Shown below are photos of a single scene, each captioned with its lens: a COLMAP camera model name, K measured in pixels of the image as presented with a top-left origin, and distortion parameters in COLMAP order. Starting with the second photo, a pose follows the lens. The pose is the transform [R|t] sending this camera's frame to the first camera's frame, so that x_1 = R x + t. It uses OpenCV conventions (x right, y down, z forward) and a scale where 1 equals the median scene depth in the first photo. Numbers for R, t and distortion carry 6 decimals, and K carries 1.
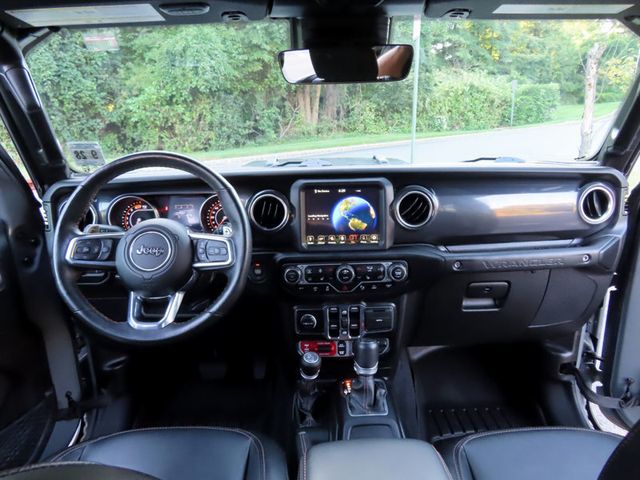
lens RADIAL K [[459.6, 0, 319.4], [0, 459.6, 238.6], [0, 0, 1]] dist [-0.011123, 0.006933]
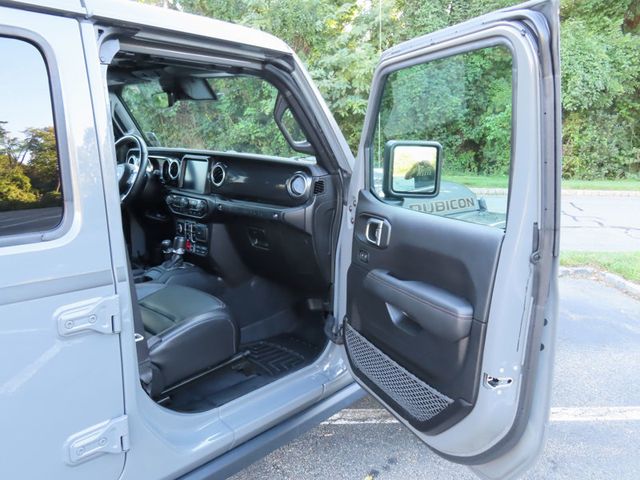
lens RADIAL K [[545.0, 0, 315.4], [0, 545.0, 245.6], [0, 0, 1]] dist [-0.007897, 0.001826]
pose [[0.704990, 0.186443, -0.684272, 0.139529], [-0.229597, 0.972868, 0.028527, 0.004671], [0.671025, 0.136996, 0.728669, -0.018165]]
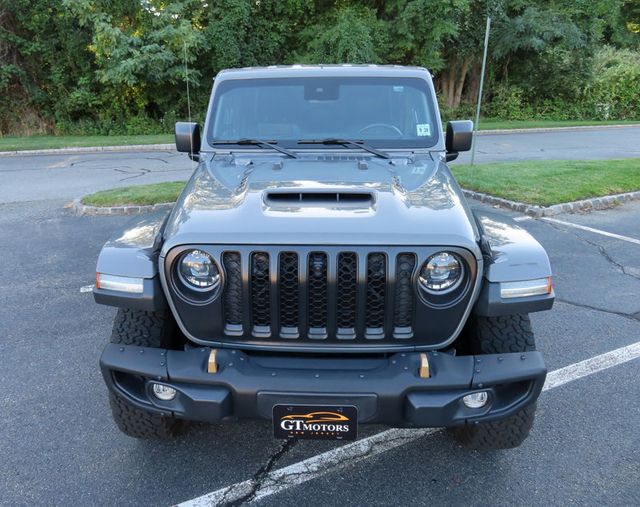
lens RADIAL K [[491.6, 0, 295.0], [0, 491.6, 250.6], [0, 0, 1]] dist [-0.010219, 0.009245]
pose [[0.925770, 0.136753, -0.352490, 0.113016], [-0.120791, 0.990414, 0.067000, 0.049675], [0.358273, -0.019449, 0.933414, -0.214231]]
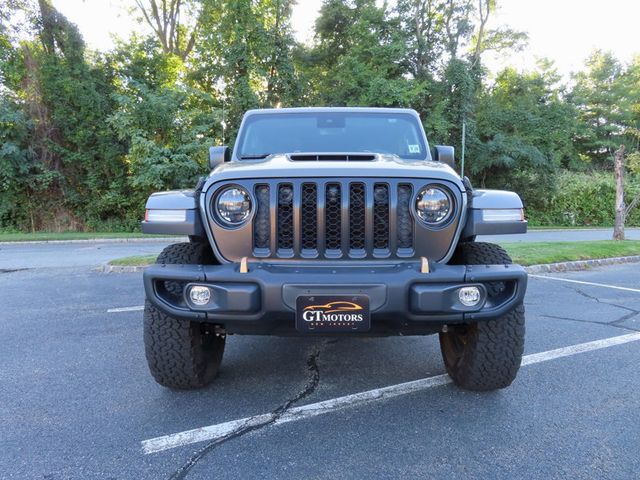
lens RADIAL K [[459.6, 0, 319.0], [0, 459.6, 239.6], [0, 0, 1]] dist [-0.011123, 0.006933]
pose [[0.939341, 0.049554, -0.339386, 0.119694], [-0.121104, 0.973693, -0.193019, 0.102688], [0.320892, 0.222412, 0.920631, -0.224874]]
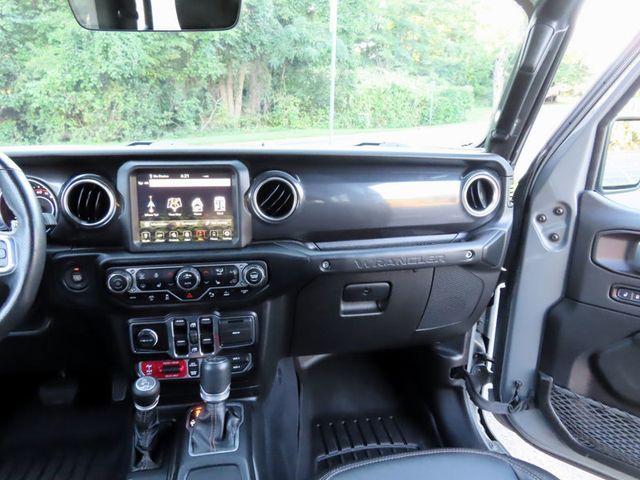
lens RADIAL K [[459.6, 0, 320.5], [0, 459.6, 236.4], [0, 0, 1]] dist [-0.011123, 0.006933]
pose [[0.987681, -0.007671, 0.156290, 0.011033], [0.006923, 0.999962, 0.005329, 0.000020], [-0.156325, -0.004182, 0.987697, 0.011304]]
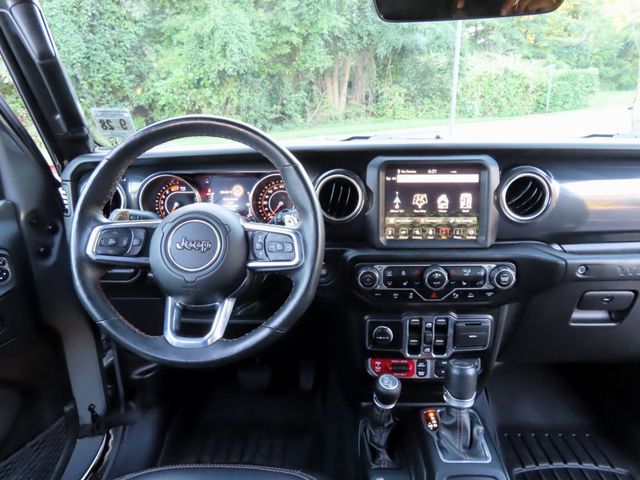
lens RADIAL K [[459.6, 0, 318.6], [0, 459.6, 239.0], [0, 0, 1]] dist [-0.011123, 0.006933]
pose [[0.998497, 0.021308, -0.050504, -0.007195], [-0.019802, 0.999350, 0.030129, -0.000715], [0.051113, -0.029084, 0.998269, 0.014408]]
